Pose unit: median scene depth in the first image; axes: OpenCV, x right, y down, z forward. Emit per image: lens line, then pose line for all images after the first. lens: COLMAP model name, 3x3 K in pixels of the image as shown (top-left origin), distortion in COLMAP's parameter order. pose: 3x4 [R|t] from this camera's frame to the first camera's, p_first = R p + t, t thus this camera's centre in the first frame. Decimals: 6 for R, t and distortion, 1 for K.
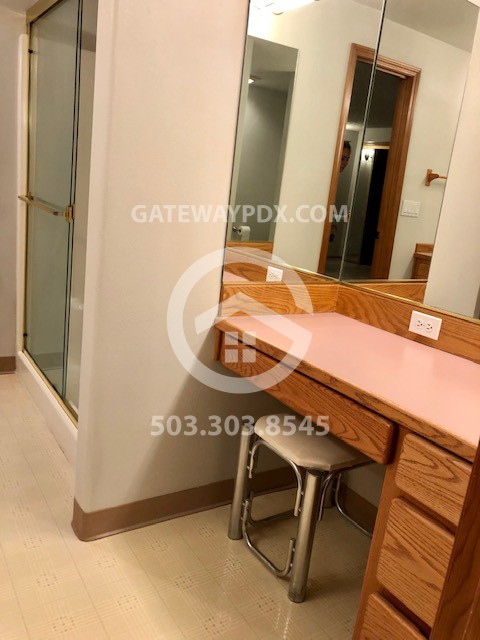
lens RADIAL K [[531.5, 0, 241.2], [0, 531.5, 320.0], [0, 0, 1]] dist [0.018106, -0.011547]
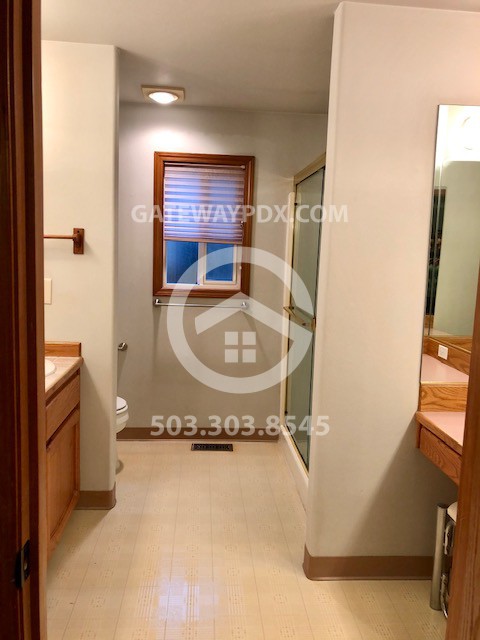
lens RADIAL K [[531.5, 0, 240.2], [0, 531.5, 318.6], [0, 0, 1]] dist [0.018106, -0.011547]
pose [[0.872157, -0.020284, -0.488805, 0.200043], [-0.050891, 0.989958, -0.131884, -0.034091], [0.486572, 0.139899, 0.862367, -0.286126]]
